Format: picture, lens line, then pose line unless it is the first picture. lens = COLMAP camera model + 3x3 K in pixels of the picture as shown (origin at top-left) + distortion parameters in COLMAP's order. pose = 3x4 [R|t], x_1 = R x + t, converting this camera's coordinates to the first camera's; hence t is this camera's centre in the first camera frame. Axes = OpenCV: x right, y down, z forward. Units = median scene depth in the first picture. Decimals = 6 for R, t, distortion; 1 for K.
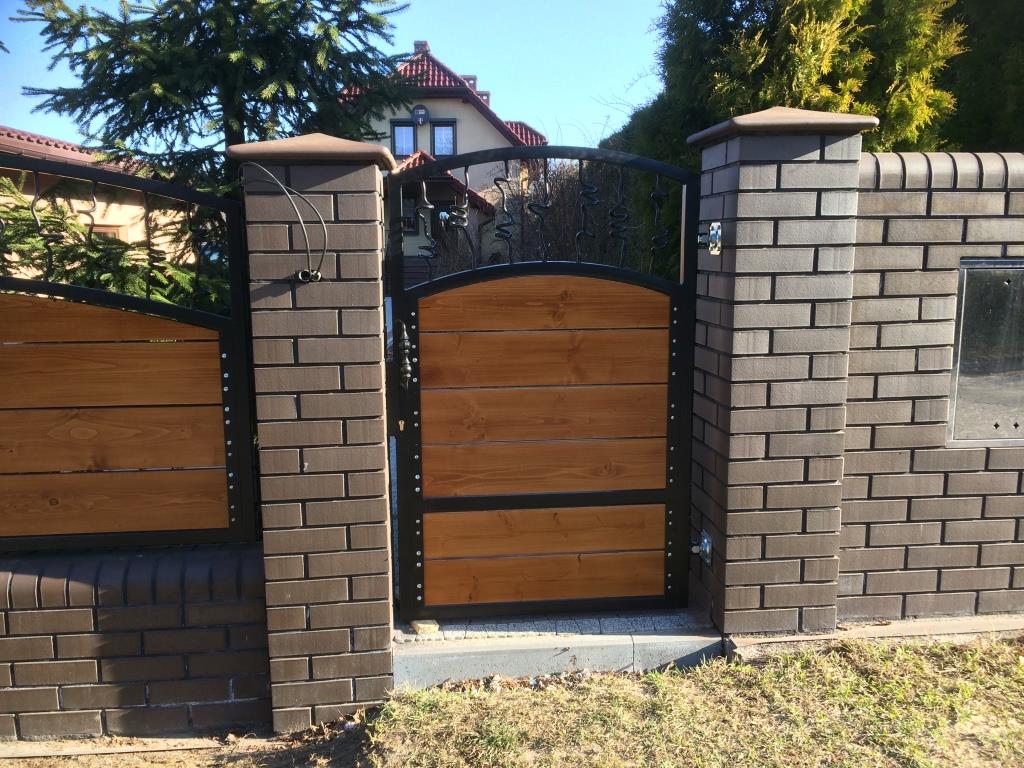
lens RADIAL K [[873.0, 0, 512.0], [0, 873.0, 384.0], [0, 0, 1]] dist [0.093473, -0.121130]
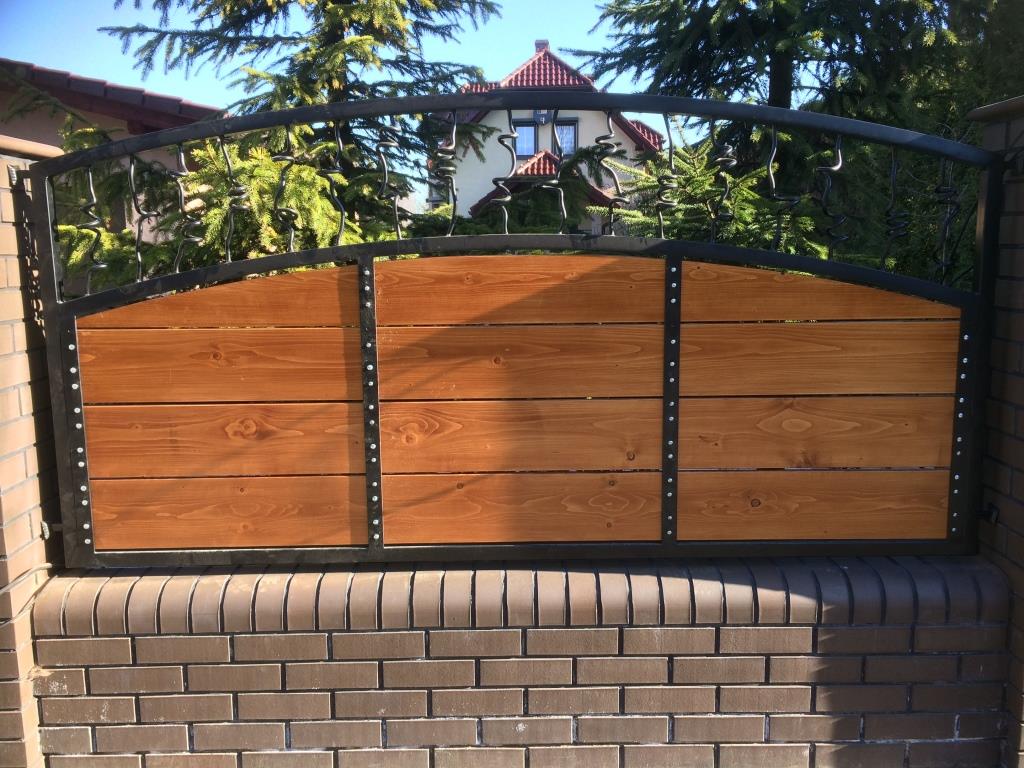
lens RADIAL K [[873.0, 0, 512.0], [0, 873.0, 384.0], [0, 0, 1]] dist [0.093473, -0.121130]
pose [[0.997764, 0.010346, -0.066030, -0.703129], [-0.010637, 0.999935, -0.004051, 0.021145], [0.065984, 0.004744, 0.997809, 0.112220]]
